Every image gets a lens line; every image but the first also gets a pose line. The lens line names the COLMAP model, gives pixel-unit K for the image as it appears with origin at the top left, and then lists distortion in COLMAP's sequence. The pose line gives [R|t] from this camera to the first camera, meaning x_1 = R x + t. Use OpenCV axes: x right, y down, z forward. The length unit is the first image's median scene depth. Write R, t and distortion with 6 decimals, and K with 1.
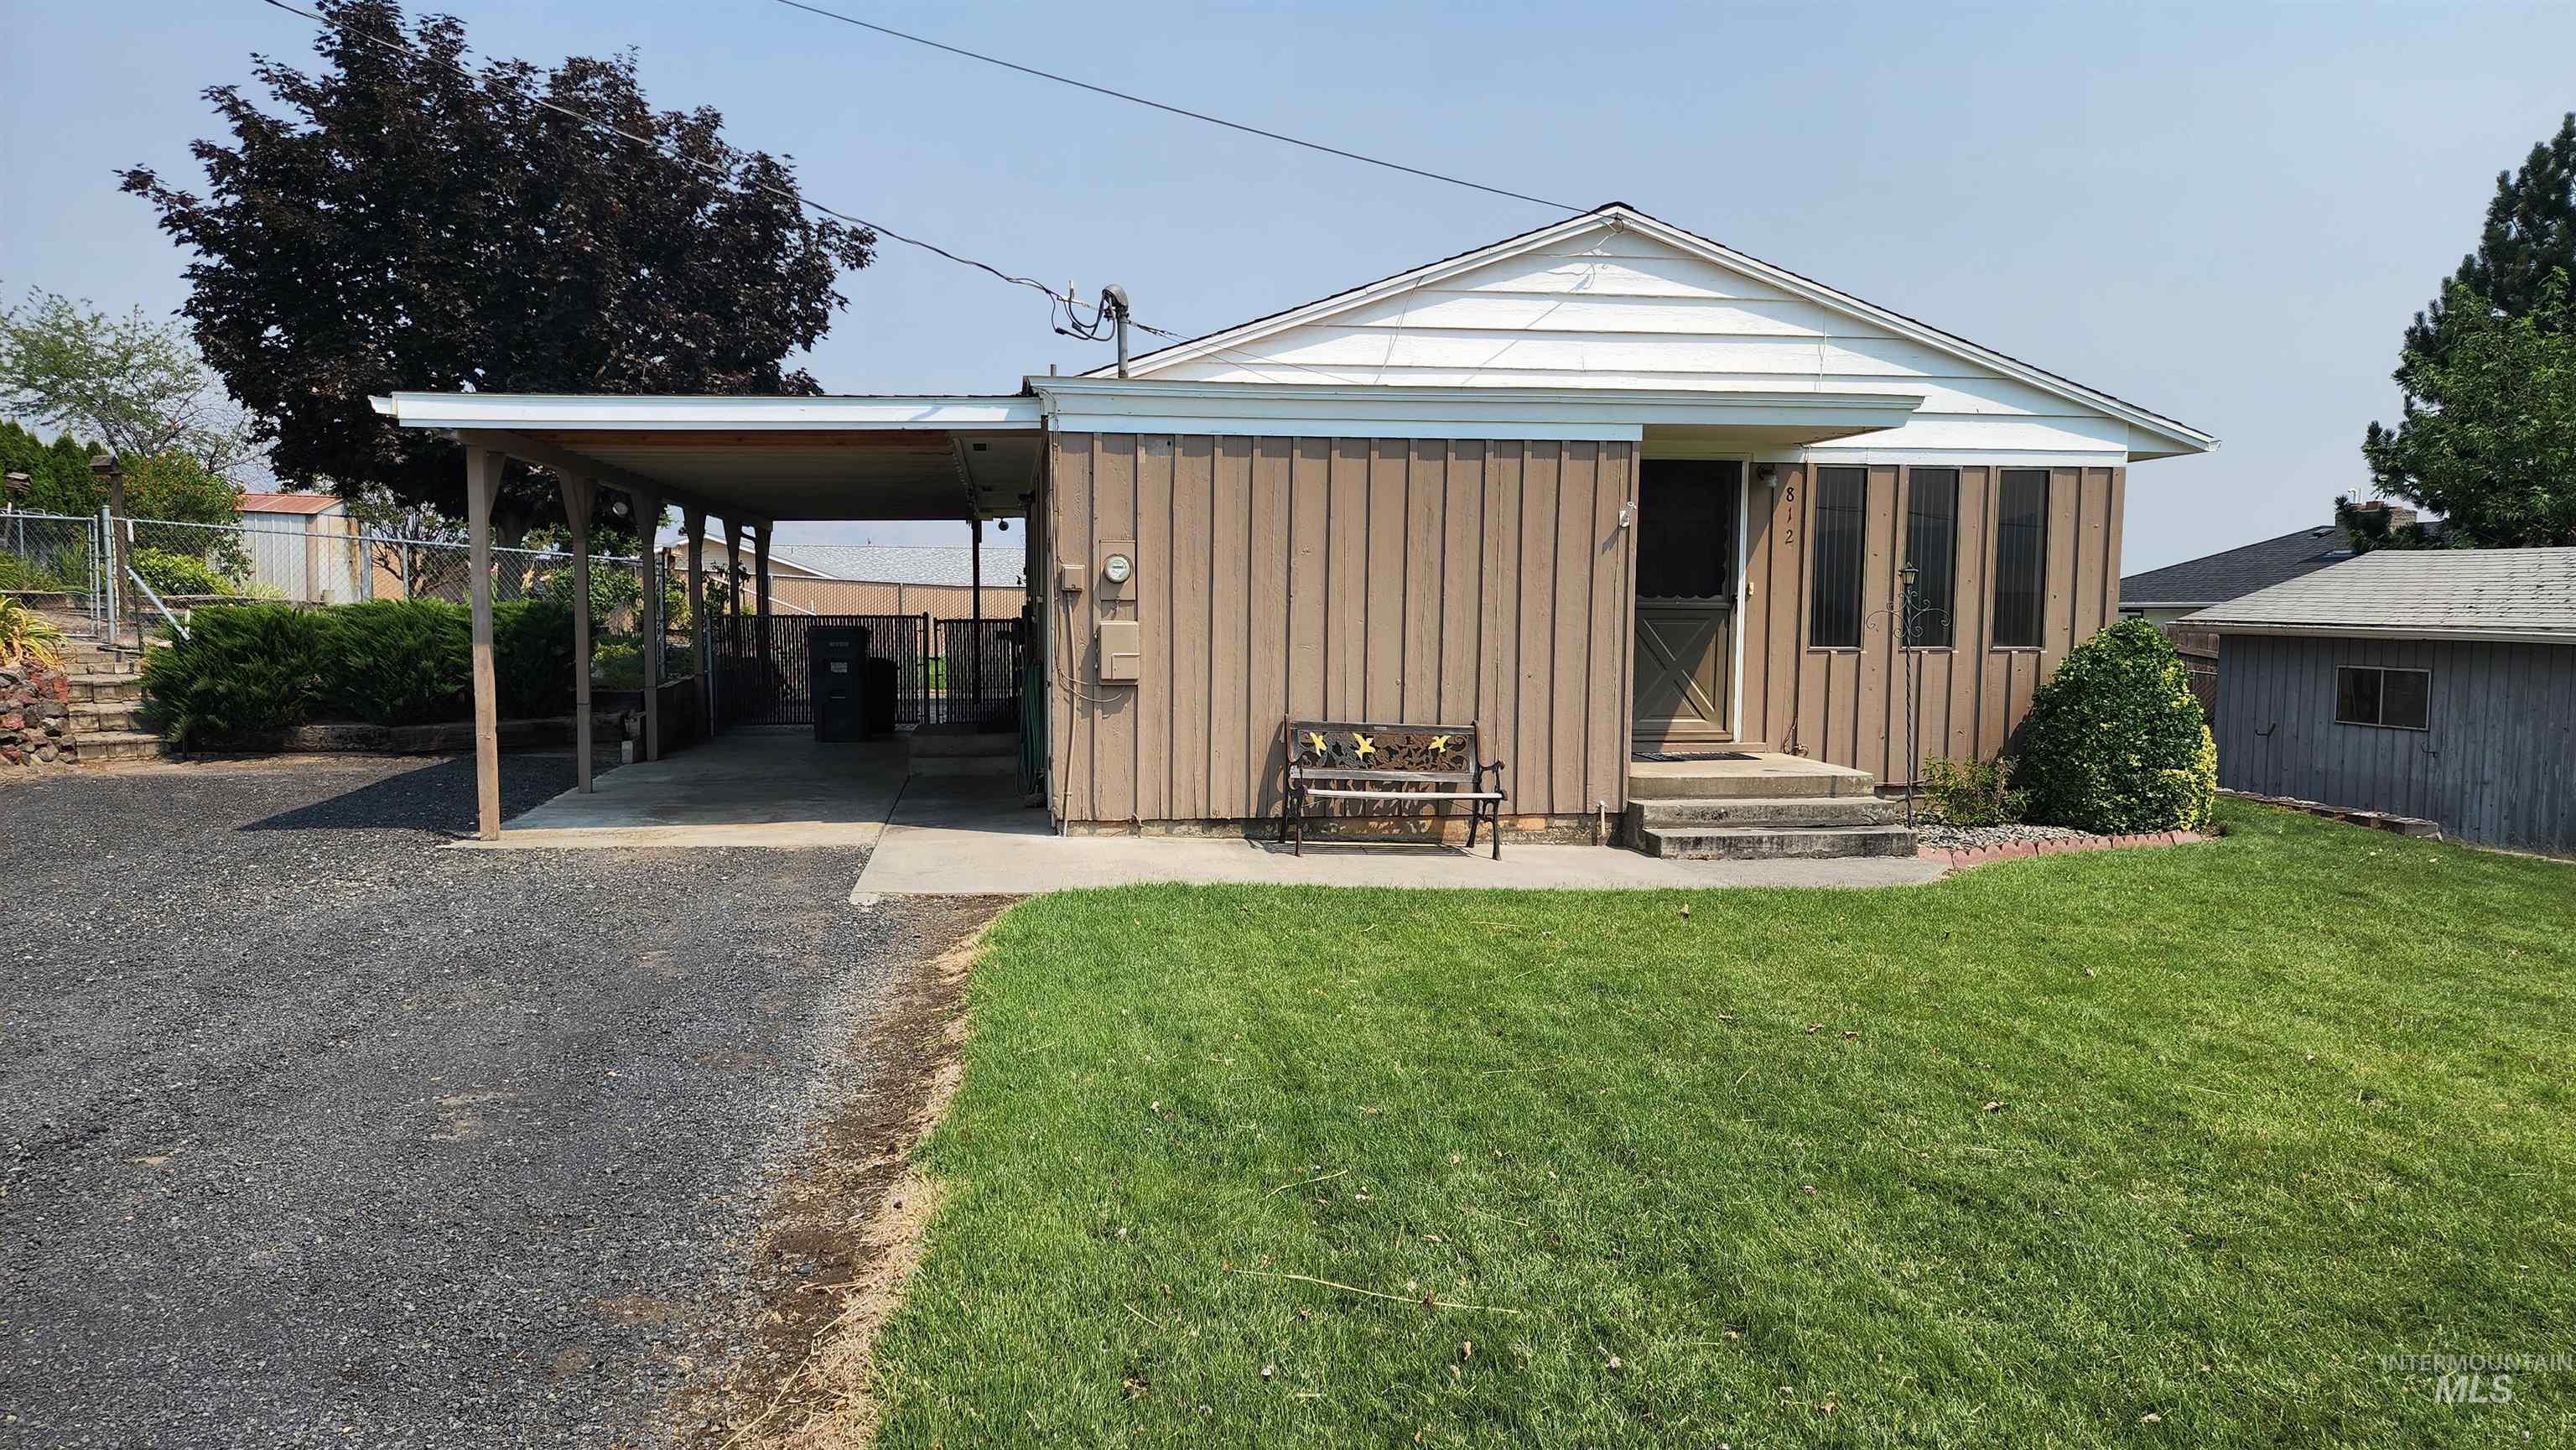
lens RADIAL K [[1740.6, 0, 1286.2], [0, 1740.6, 739.7], [0, 0, 1]] dist [0.067636, -0.031704]
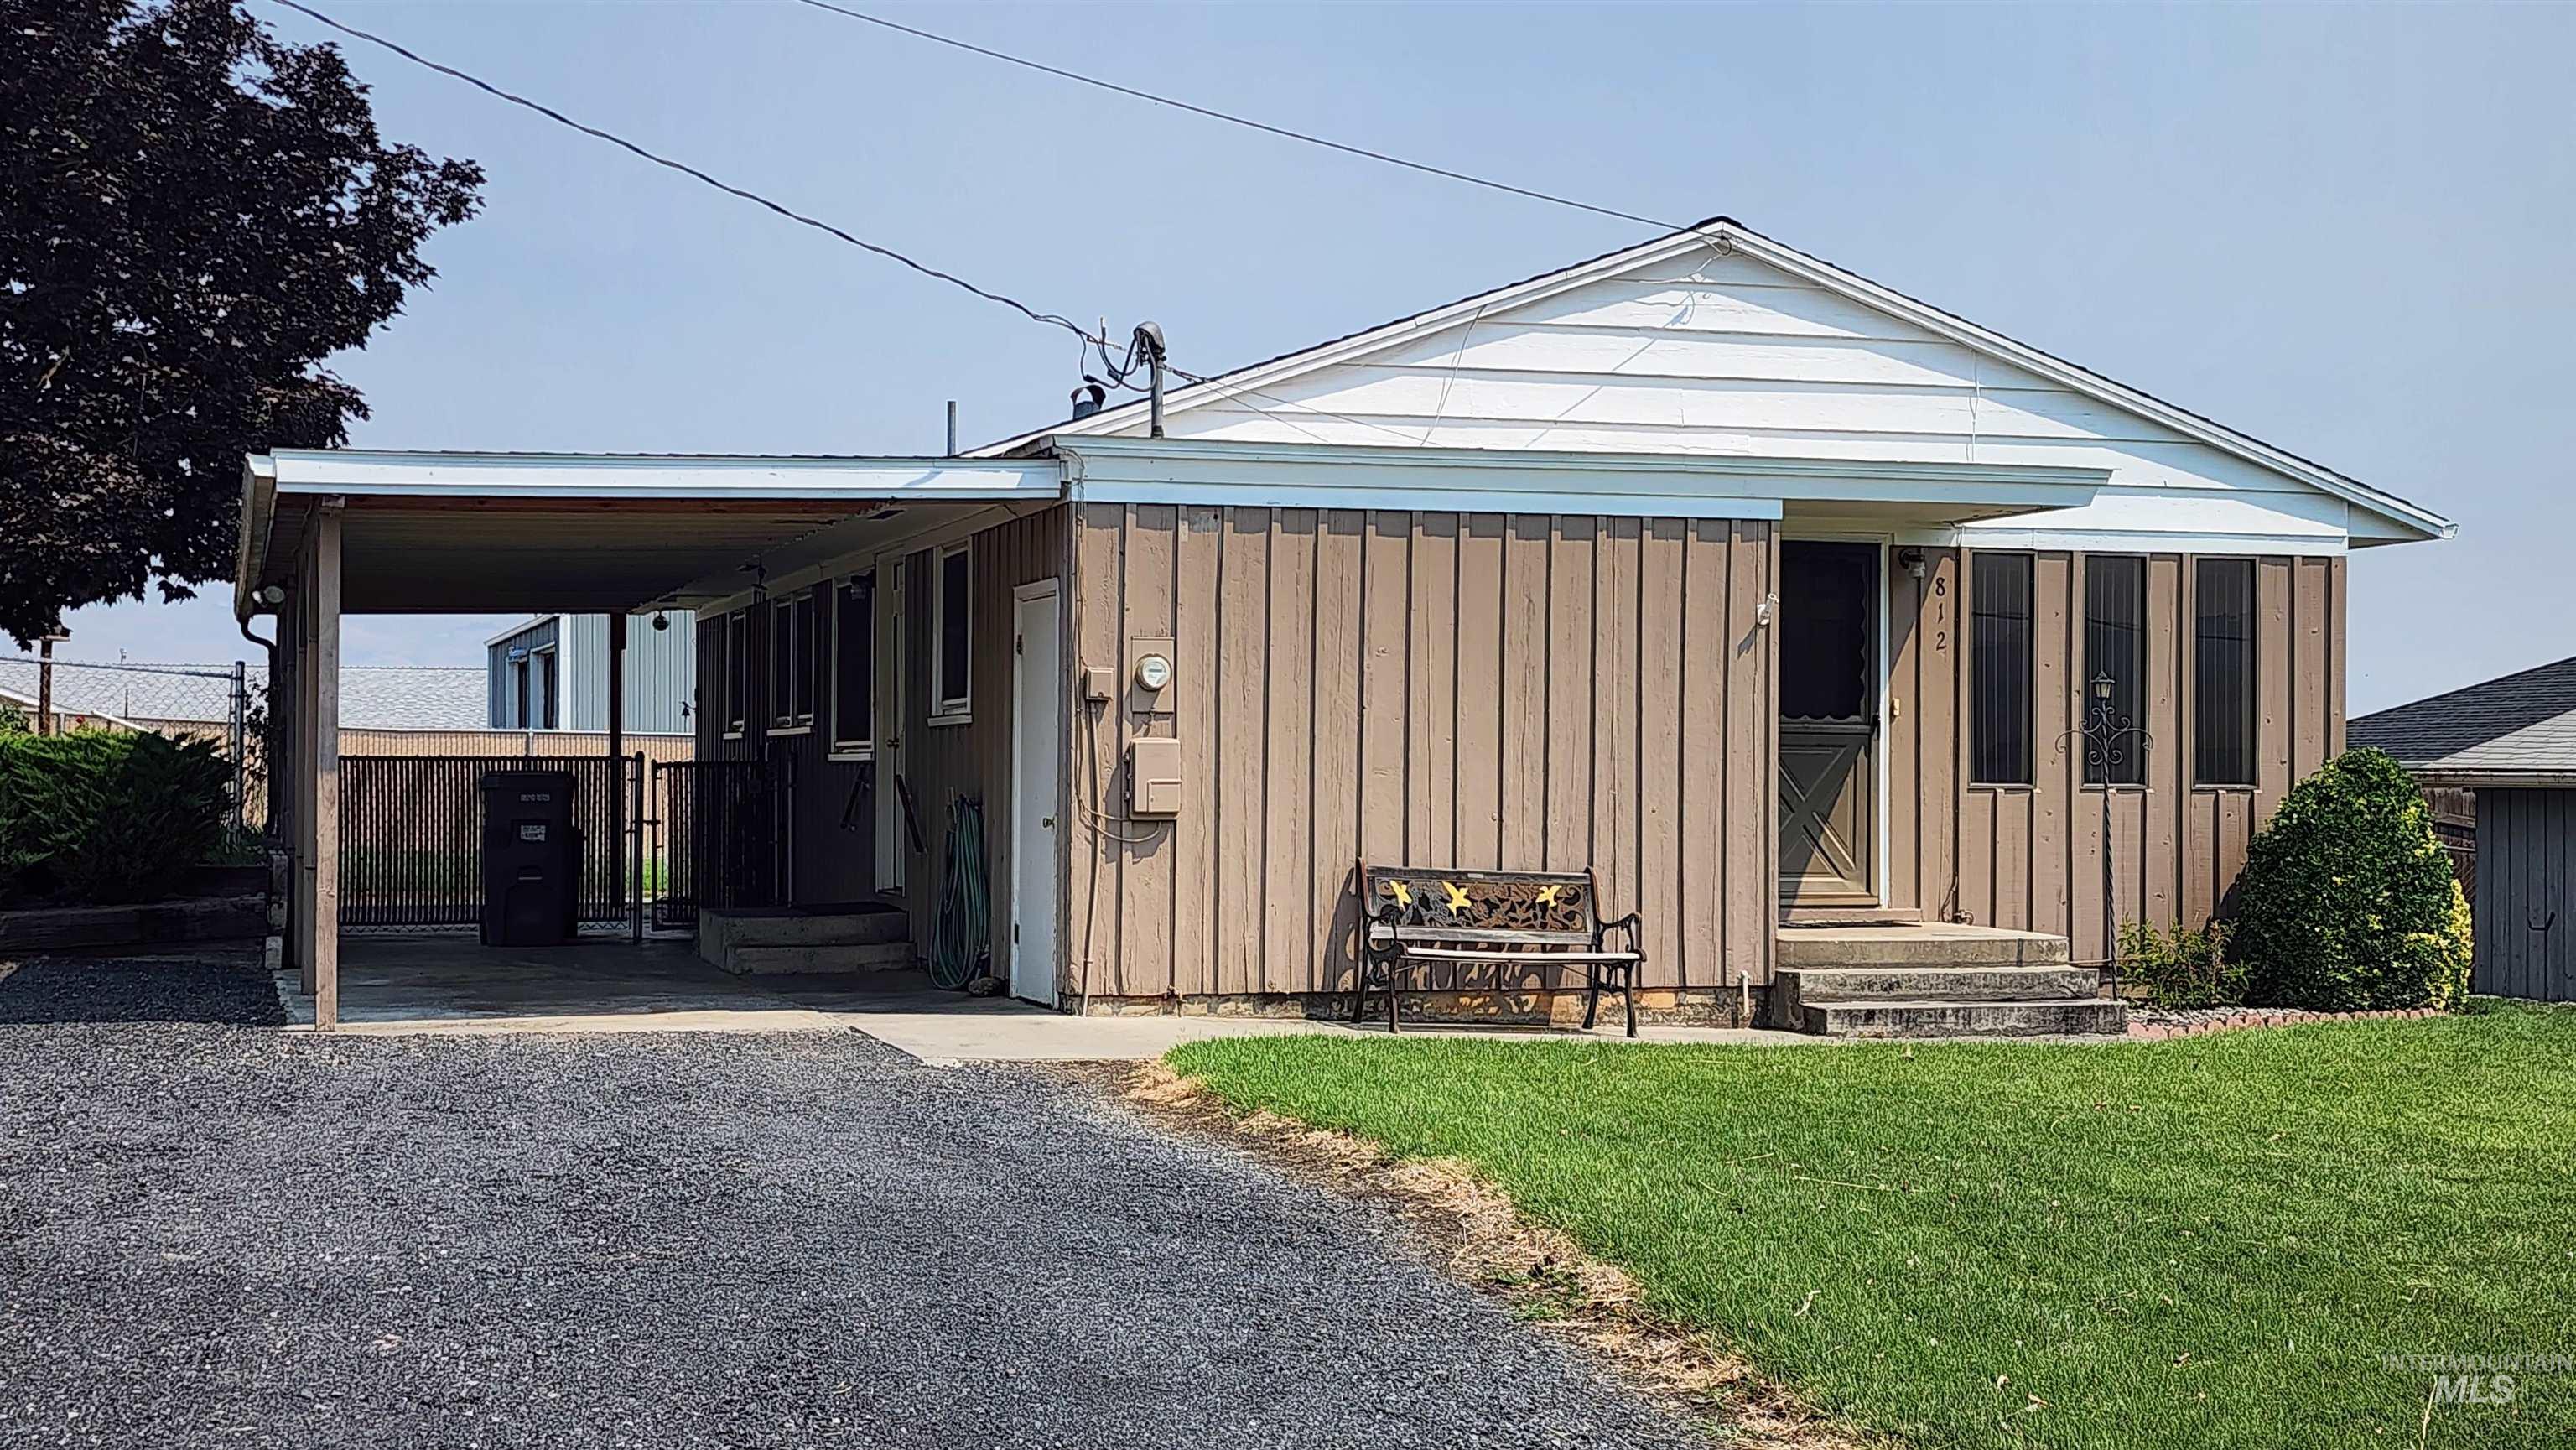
lens RADIAL K [[3418.9, 0, 1290.1], [0, 3418.9, 719.1], [0, 0, 1]] dist [0.102391, 0.000000]
pose [[0.988892, 0.001593, 0.148630, -0.230441], [0.012860, 0.995276, -0.096225, 0.062821], [-0.148081, 0.097068, 0.984200, -0.460884]]
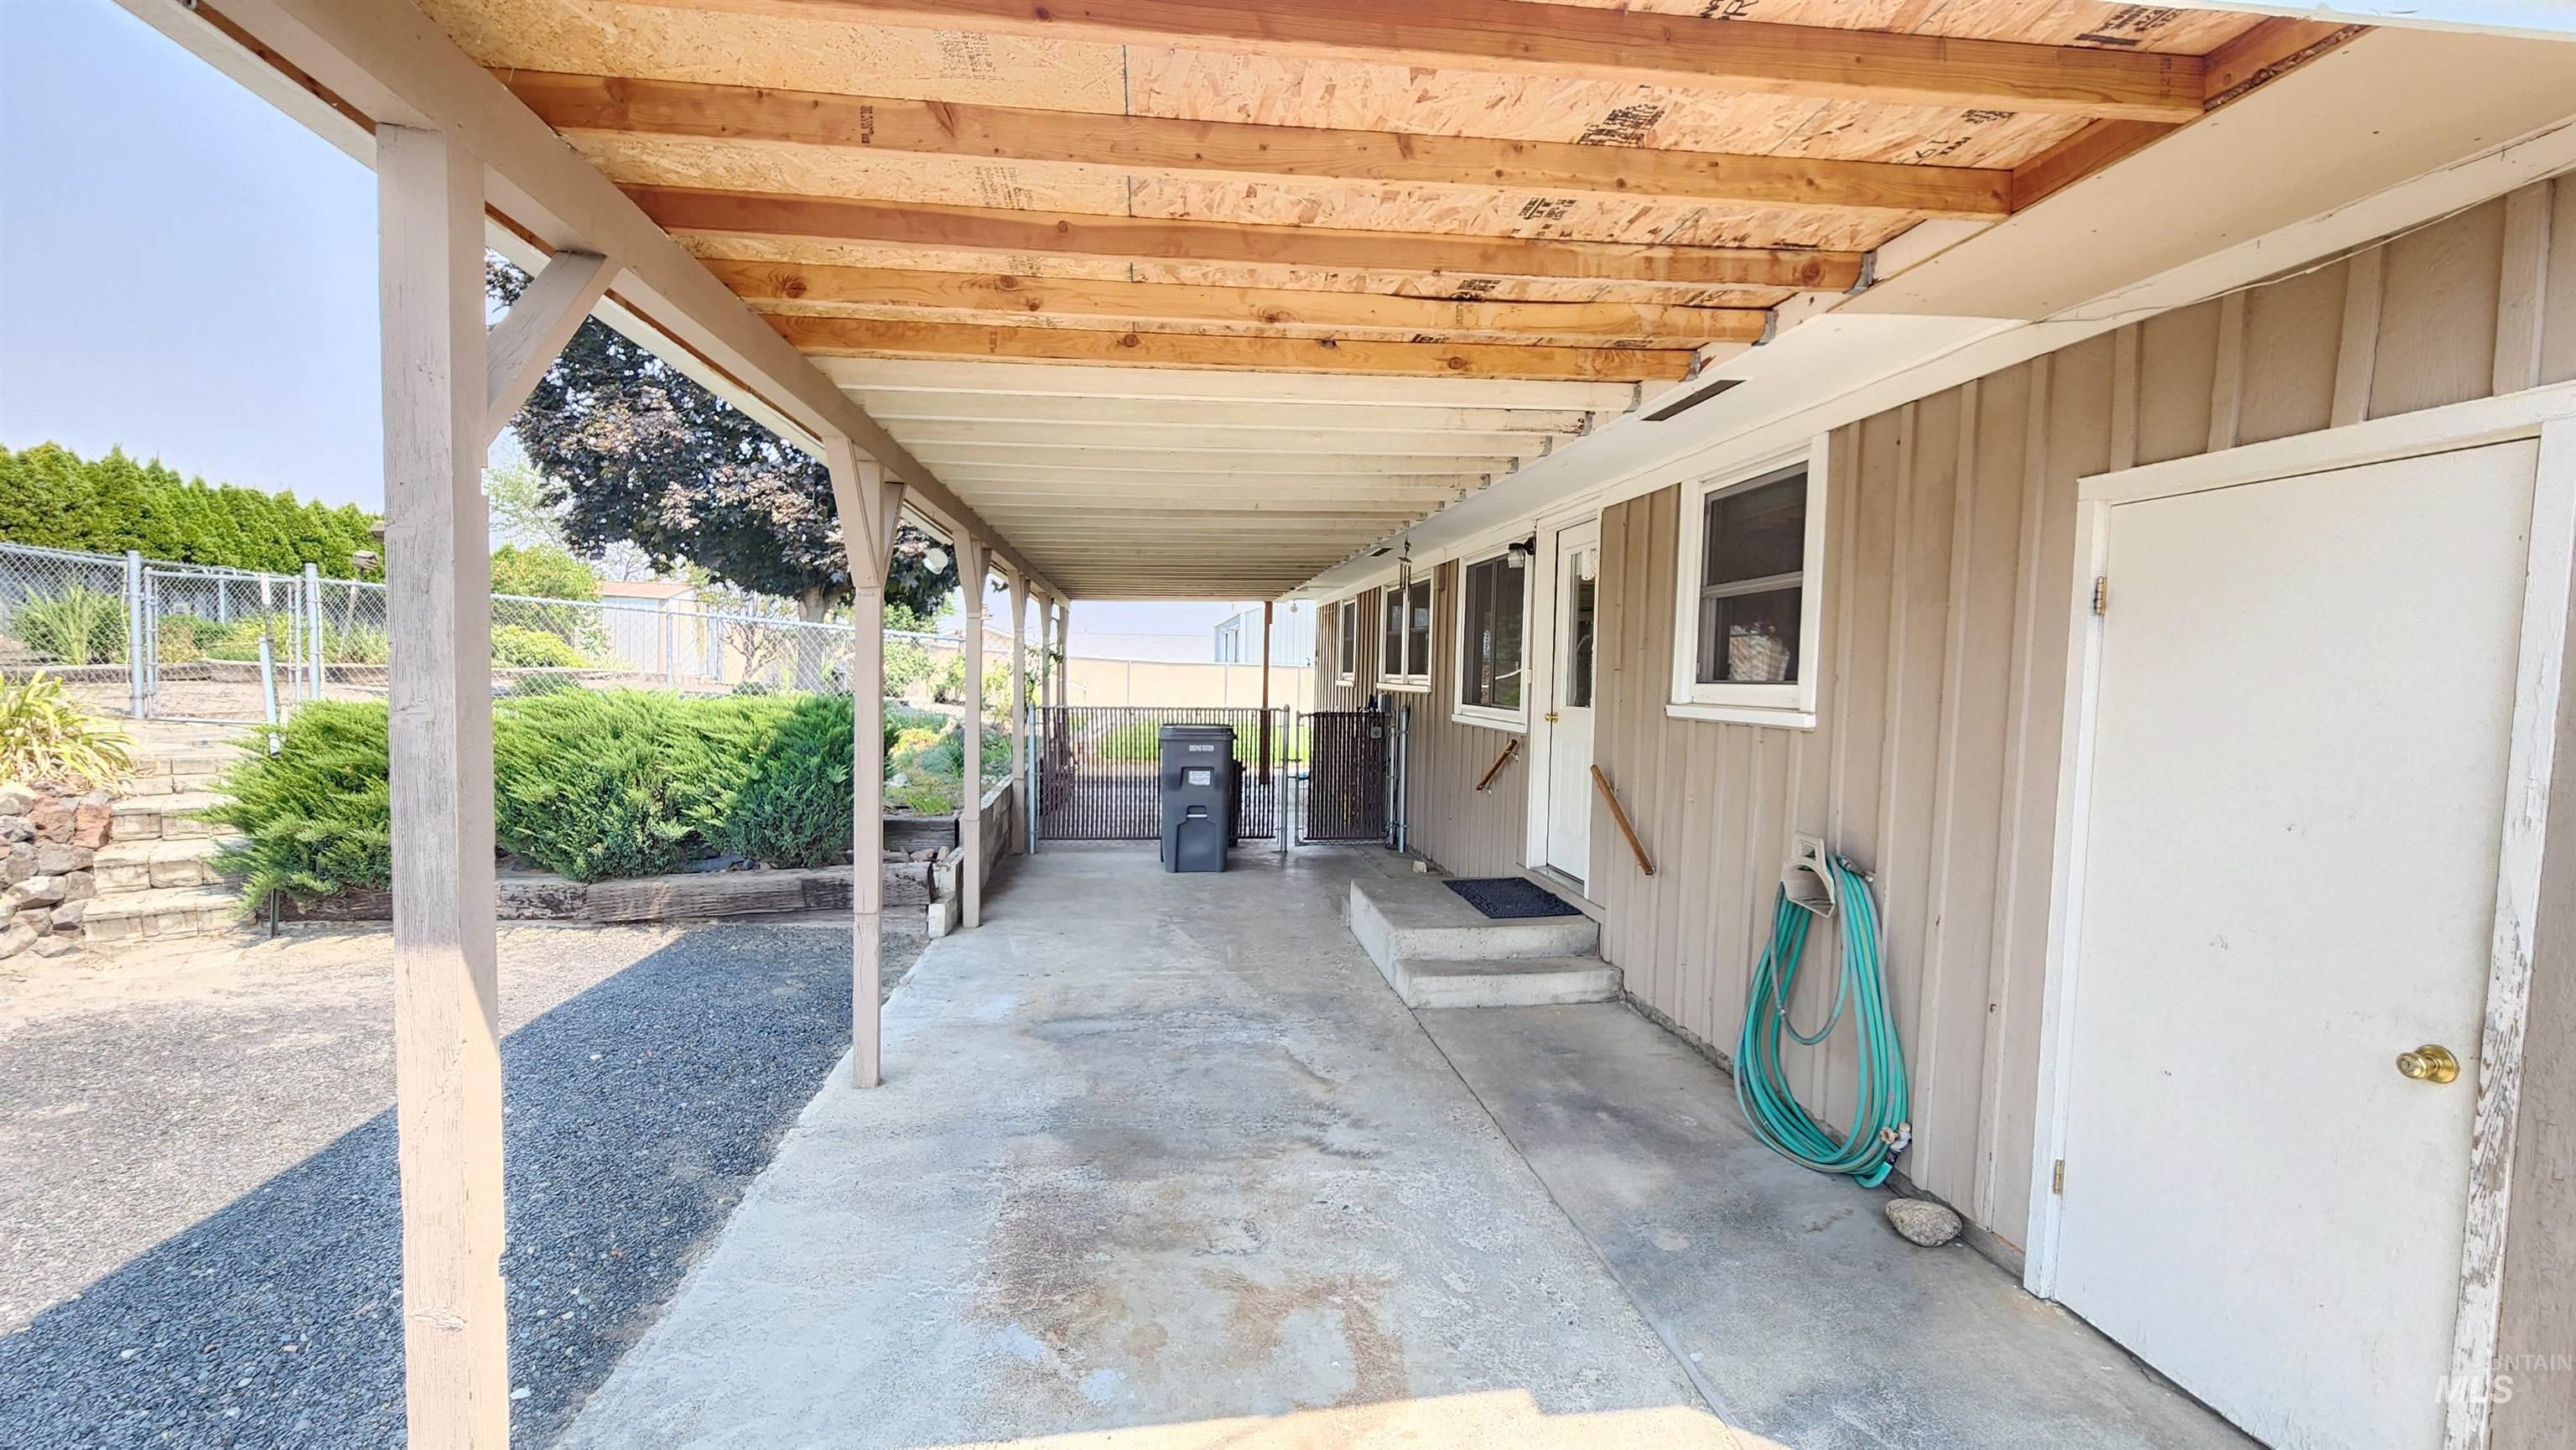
lens RADIAL K [[1059.1, 0, 1287.3], [0, 1059.1, 735.3], [0, 0, 1]] dist [-0.000228, 0.000536]
pose [[0.999668, 0.015534, -0.020569, -0.288796], [-0.015908, 0.999709, -0.018142, -0.072284], [0.020281, 0.018463, 0.999624, 0.737022]]
